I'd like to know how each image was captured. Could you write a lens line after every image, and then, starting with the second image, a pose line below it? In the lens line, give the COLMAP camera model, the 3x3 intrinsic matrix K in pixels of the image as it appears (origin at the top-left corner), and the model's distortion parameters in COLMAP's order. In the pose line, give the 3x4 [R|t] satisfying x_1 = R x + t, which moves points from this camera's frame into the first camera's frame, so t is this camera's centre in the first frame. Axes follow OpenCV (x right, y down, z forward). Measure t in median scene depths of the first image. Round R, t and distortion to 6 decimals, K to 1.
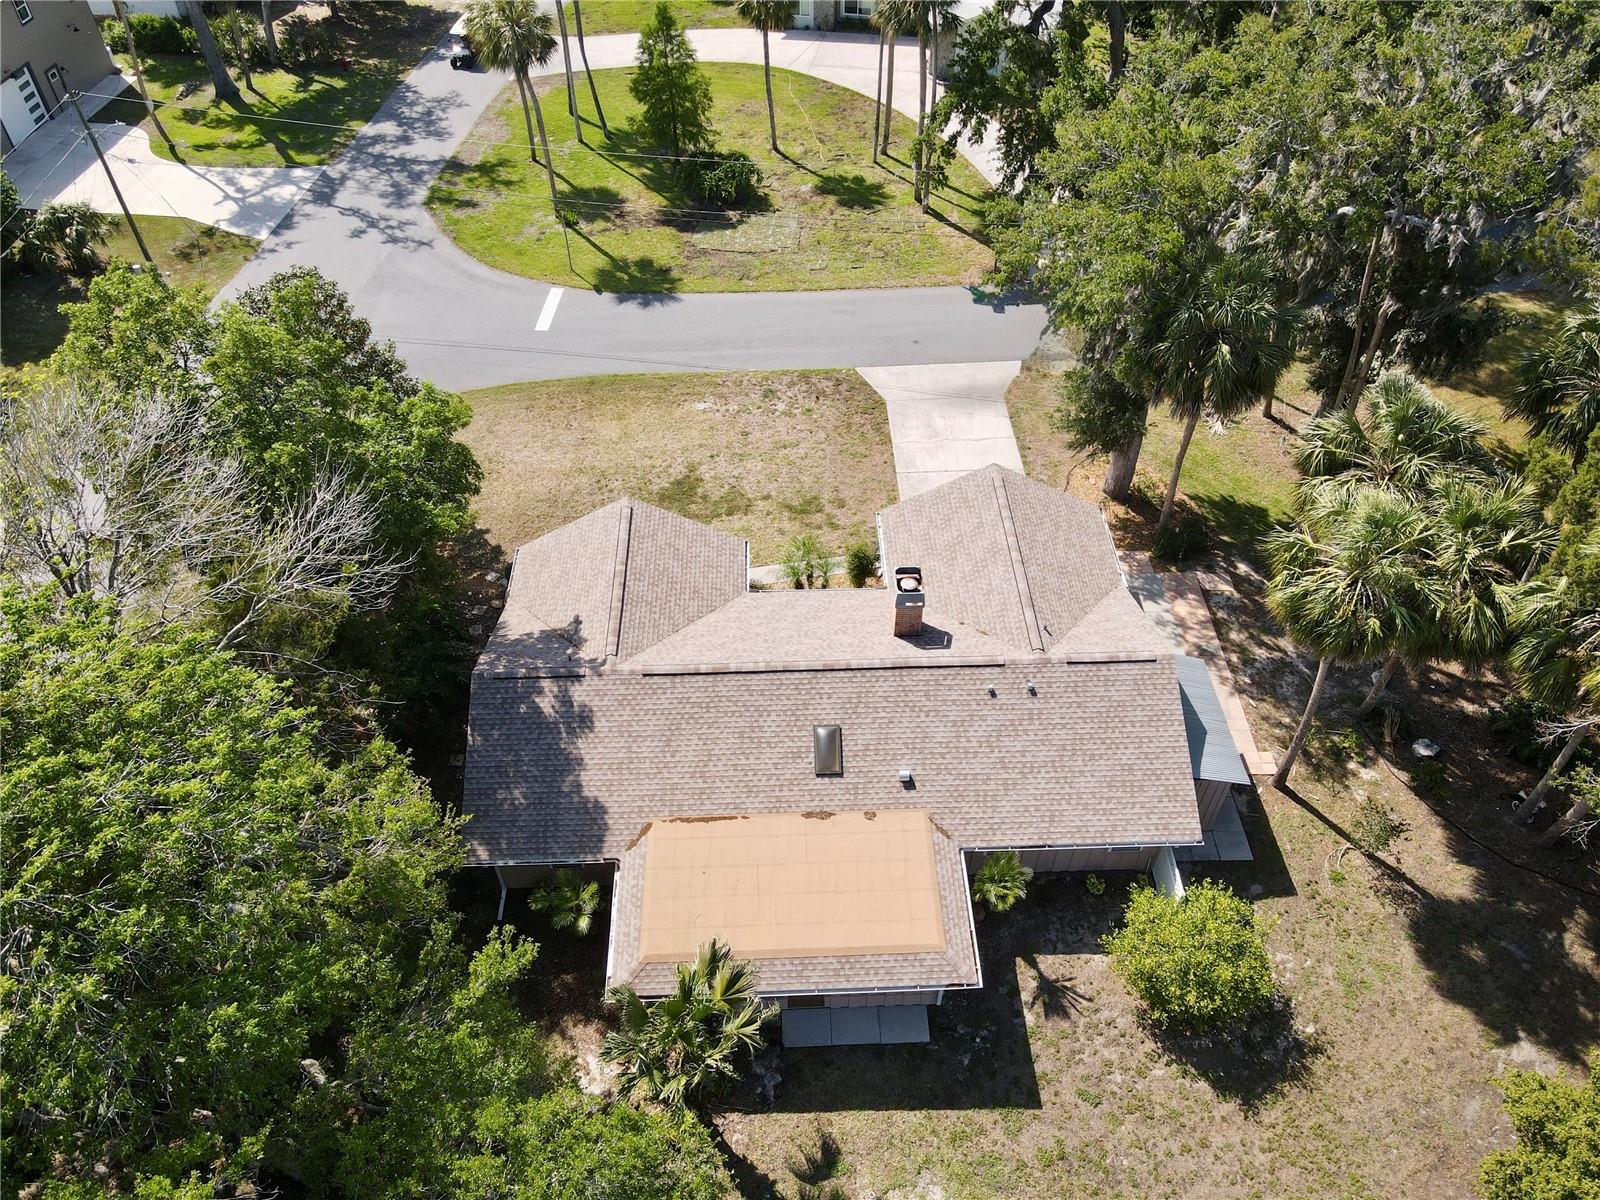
lens RADIAL K [[1173.3, 0, 800.0], [0, 1173.3, 600.0], [0, 0, 1]] dist [0.001234, 0.025047]
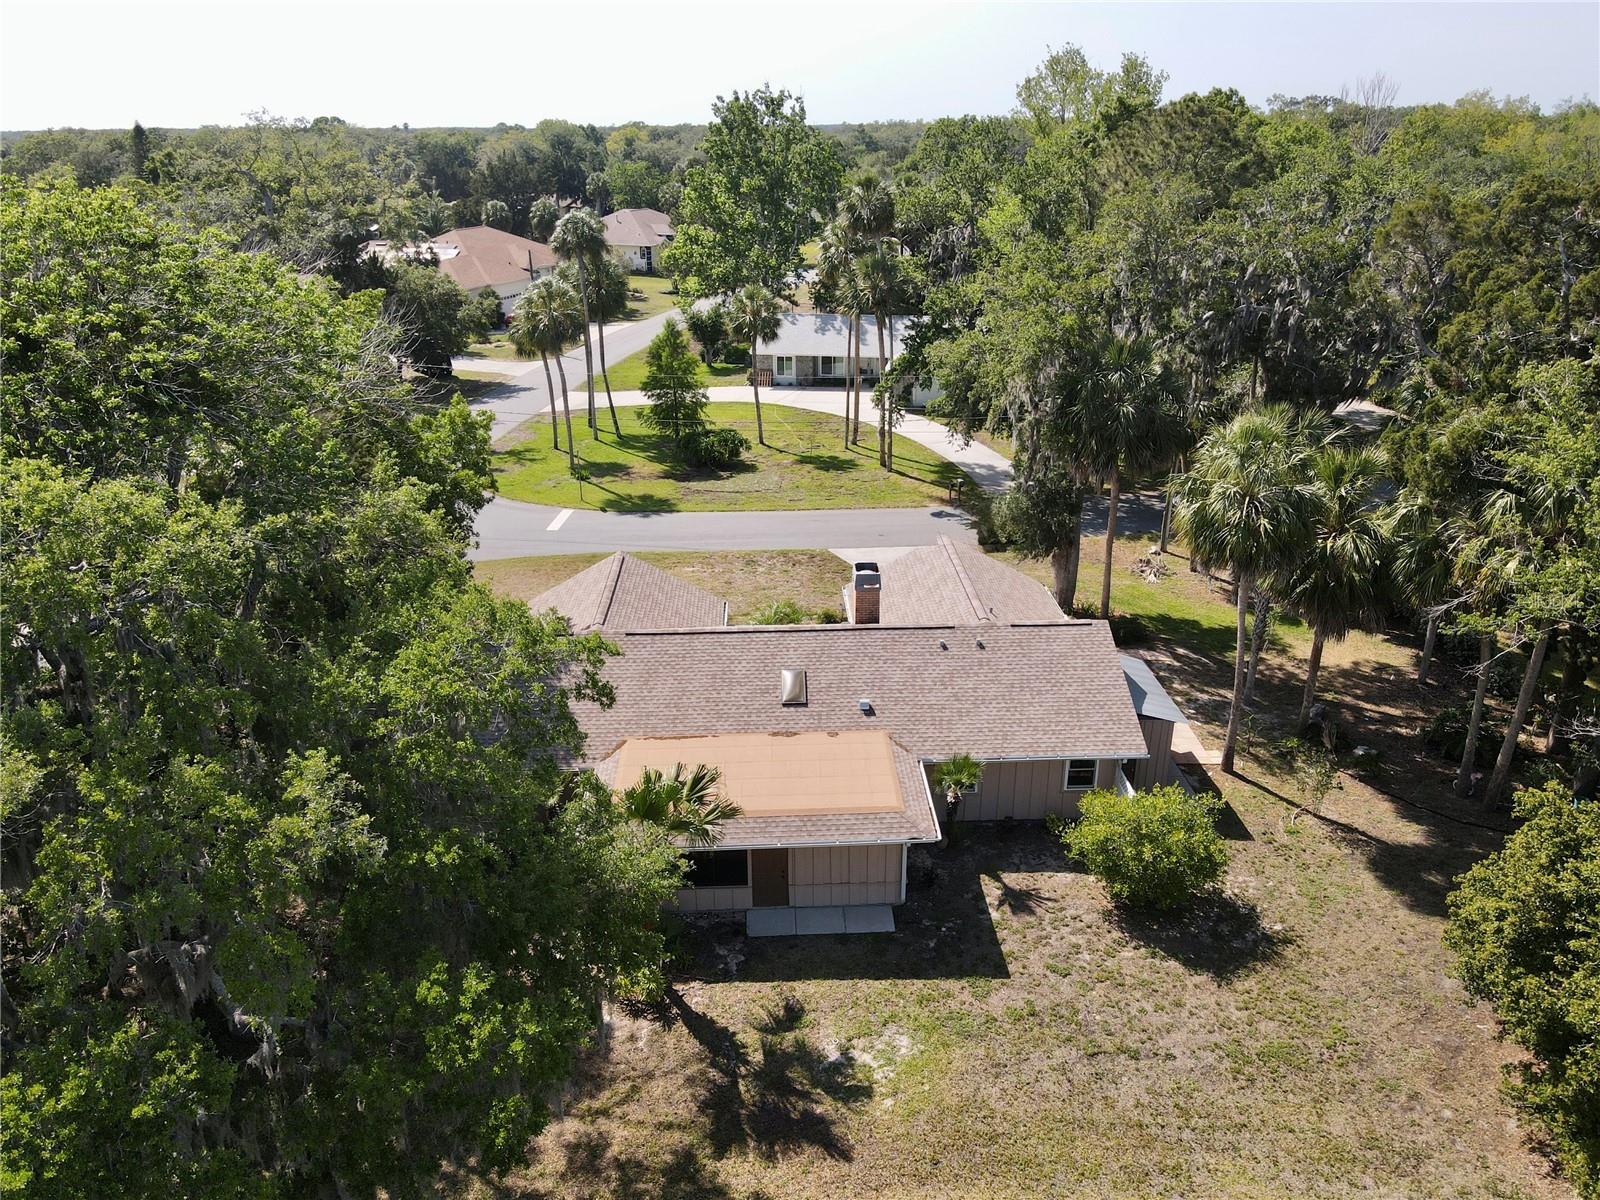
lens RADIAL K [[1173.3, 0, 800.0], [0, 1173.3, 600.0], [0, 0, 1]] dist [0.001234, 0.025047]
pose [[0.999987, -0.003870, 0.003291, 0.026690], [0.004872, 0.913886, -0.405942, 0.499909], [-0.001436, 0.405953, 0.913893, -0.019483]]
